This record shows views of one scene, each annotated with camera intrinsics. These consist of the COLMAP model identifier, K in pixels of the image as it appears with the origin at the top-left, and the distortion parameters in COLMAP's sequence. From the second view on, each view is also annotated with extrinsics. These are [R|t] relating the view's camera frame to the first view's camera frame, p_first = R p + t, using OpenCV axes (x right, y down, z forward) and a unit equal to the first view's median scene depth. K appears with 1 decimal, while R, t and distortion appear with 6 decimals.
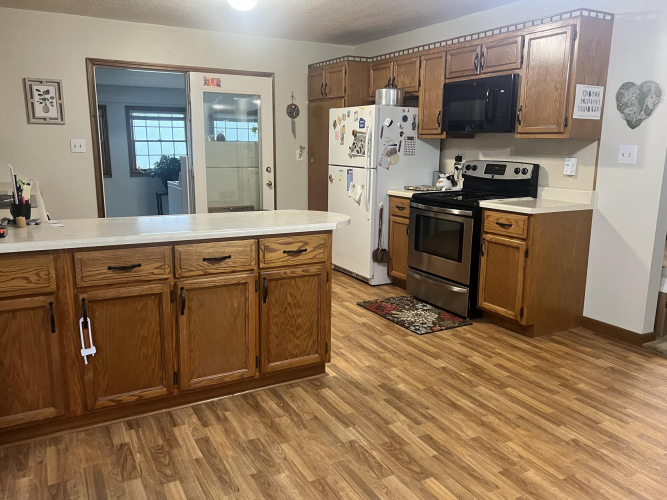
lens RADIAL K [[551.7, 0, 333.5], [0, 551.7, 250.0], [0, 0, 1]] dist [0.125034, -0.224732]
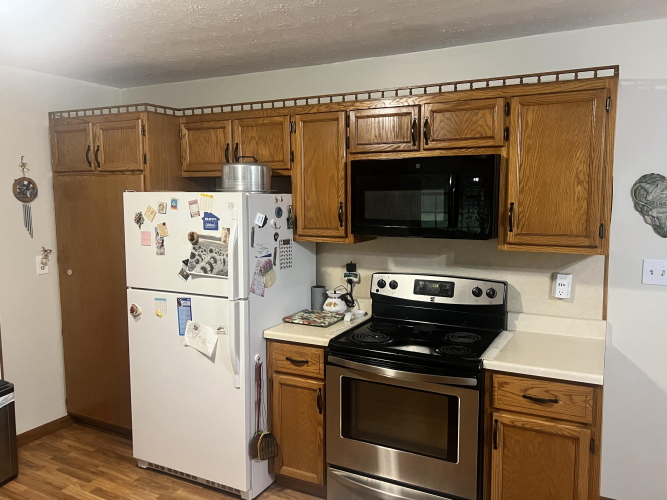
lens RADIAL K [[551.7, 0, 333.5], [0, 551.7, 250.0], [0, 0, 1]] dist [0.125034, -0.224732]
pose [[0.838679, -0.070403, 0.540056, -0.153911], [0.116820, 0.991784, -0.052125, -0.154736], [-0.531949, 0.106806, 0.840013, 0.455083]]
